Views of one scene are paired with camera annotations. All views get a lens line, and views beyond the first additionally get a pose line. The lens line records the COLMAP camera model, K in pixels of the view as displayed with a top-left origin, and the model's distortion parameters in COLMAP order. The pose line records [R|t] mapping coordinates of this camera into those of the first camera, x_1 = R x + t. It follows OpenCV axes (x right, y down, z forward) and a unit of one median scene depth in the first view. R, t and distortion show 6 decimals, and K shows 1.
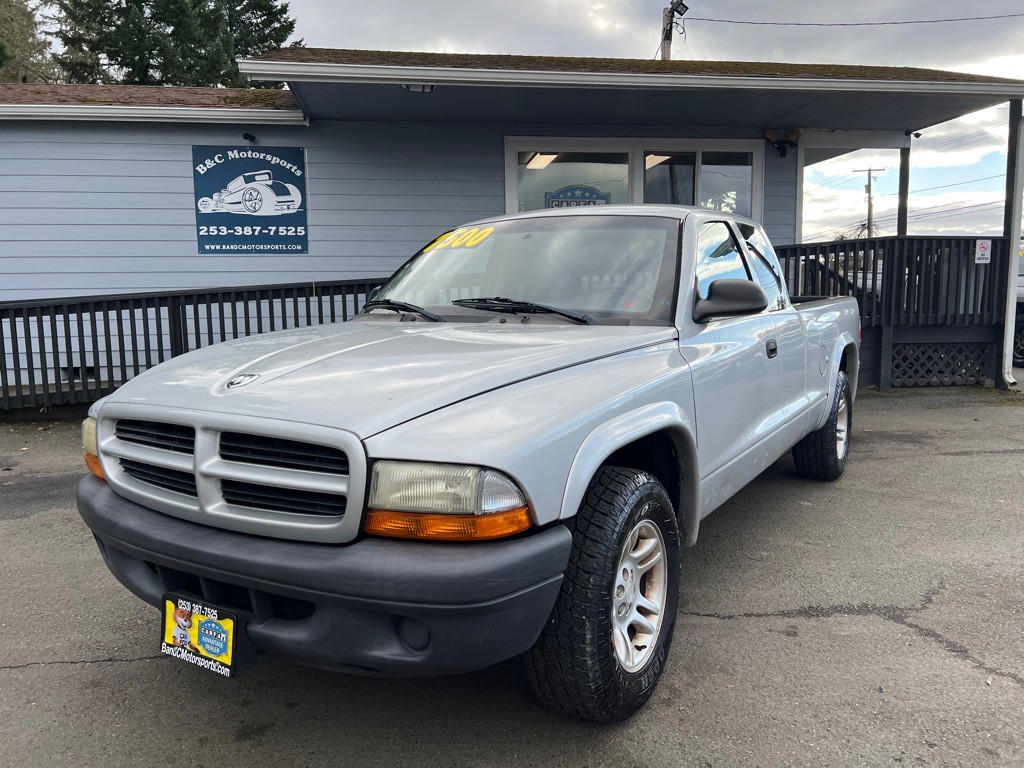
lens RADIAL K [[766.4, 0, 520.3], [0, 766.4, 380.9], [0, 0, 1]] dist [0.051508, -0.059312]
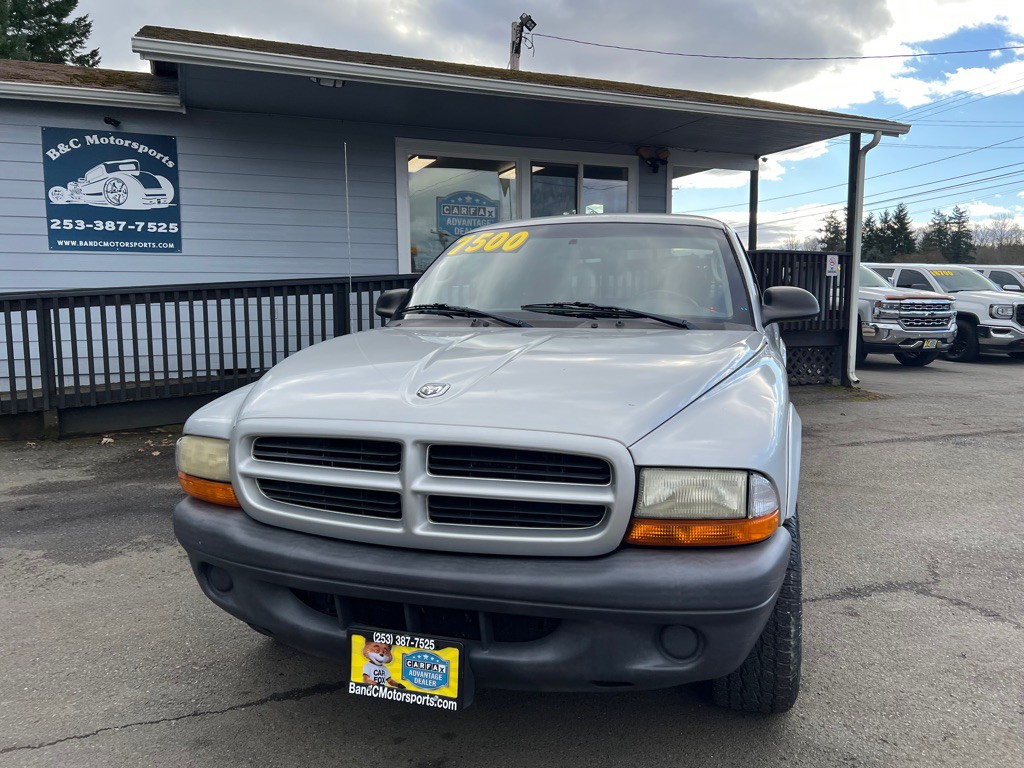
lens RADIAL K [[766.4, 0, 520.8], [0, 766.4, 378.8], [0, 0, 1]] dist [0.051508, -0.059312]
pose [[0.969708, -0.016699, 0.243695, -0.115350], [0.019245, 0.999782, -0.008071, -0.001007], [-0.243507, 0.012517, 0.969818, 0.018061]]
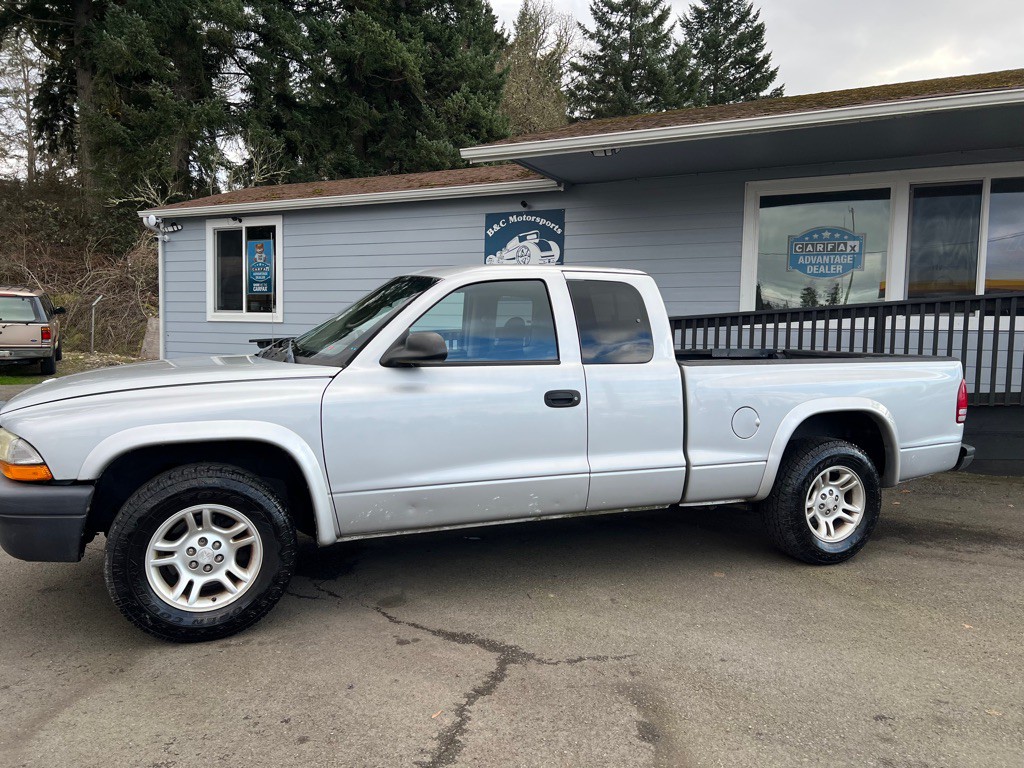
lens RADIAL K [[766.4, 0, 520.5], [0, 766.4, 384.9], [0, 0, 1]] dist [0.051508, -0.059312]
pose [[0.808180, 0.068226, -0.584971, 0.361297], [-0.095753, 0.995273, -0.016209, -0.015569], [0.581100, 0.069113, 0.810892, 0.049225]]
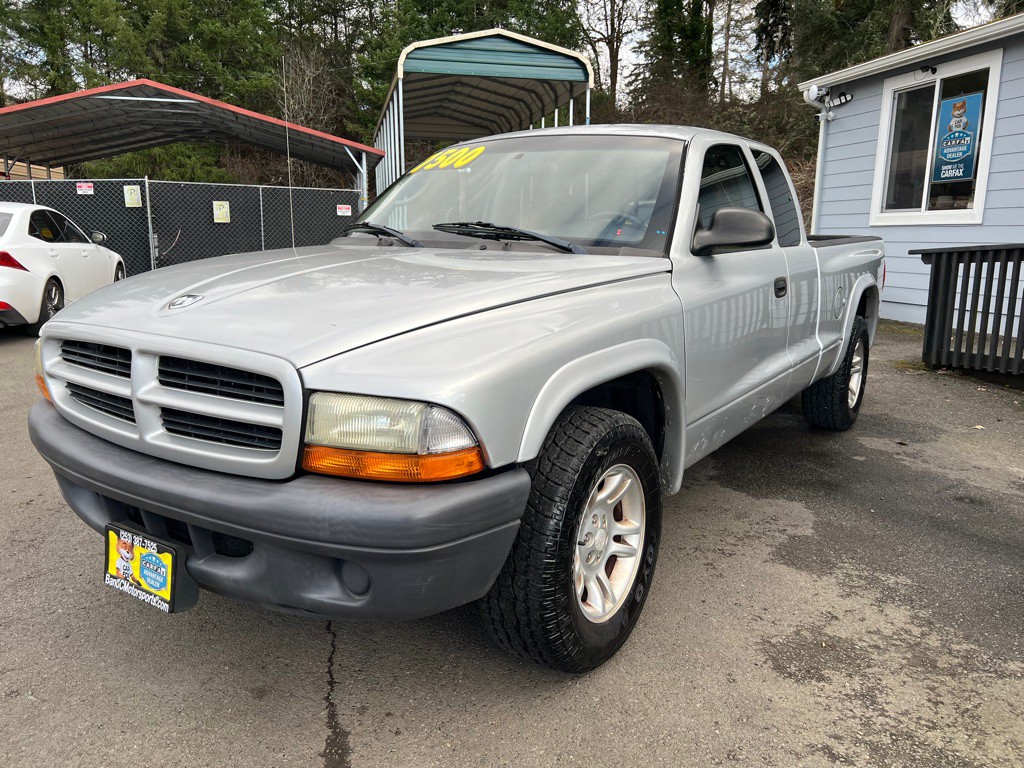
lens RADIAL K [[766.4, 0, 510.5], [0, 766.4, 388.5], [0, 0, 1]] dist [0.051508, -0.059312]
pose [[0.072813, 0.206102, -0.975818, 0.056702], [-0.125491, 0.972532, 0.196044, -0.031819], [0.989419, 0.108182, 0.096677, 0.323930]]
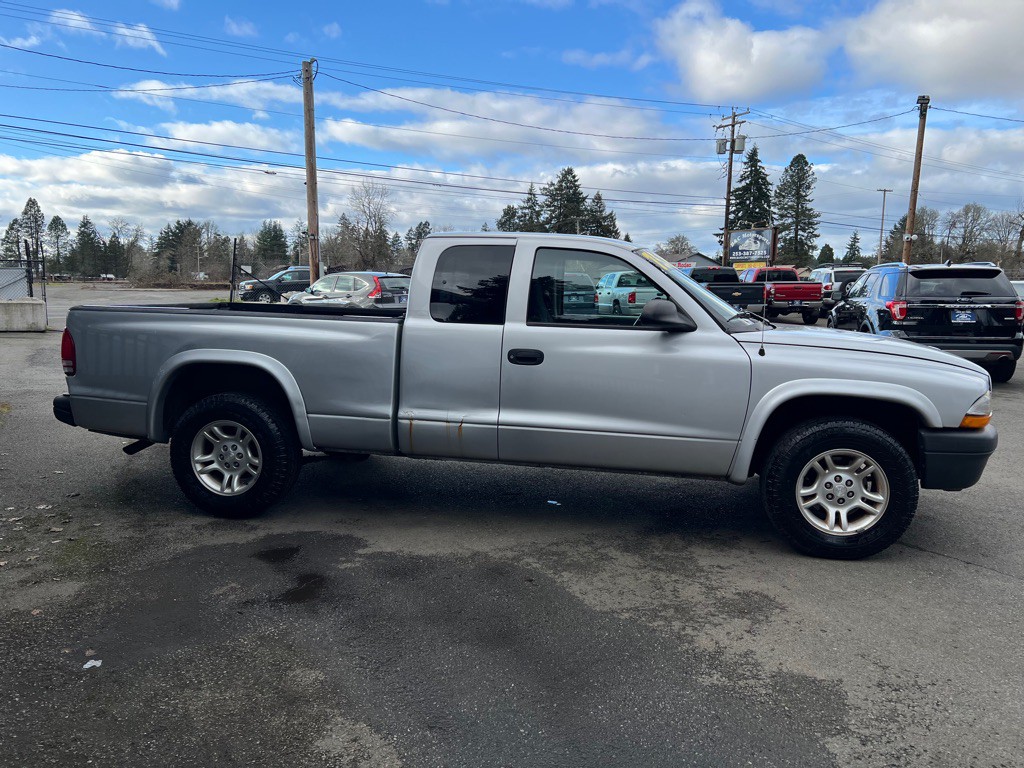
lens RADIAL K [[763.9, 0, 521.4], [0, 763.9, 390.6], [0, 0, 1]] dist [0.053820, -0.061052]
pose [[-0.363877, -0.118209, 0.923916, -0.463035], [0.094341, 0.982136, 0.162814, -0.082681], [-0.926657, 0.146407, -0.346225, 0.676060]]
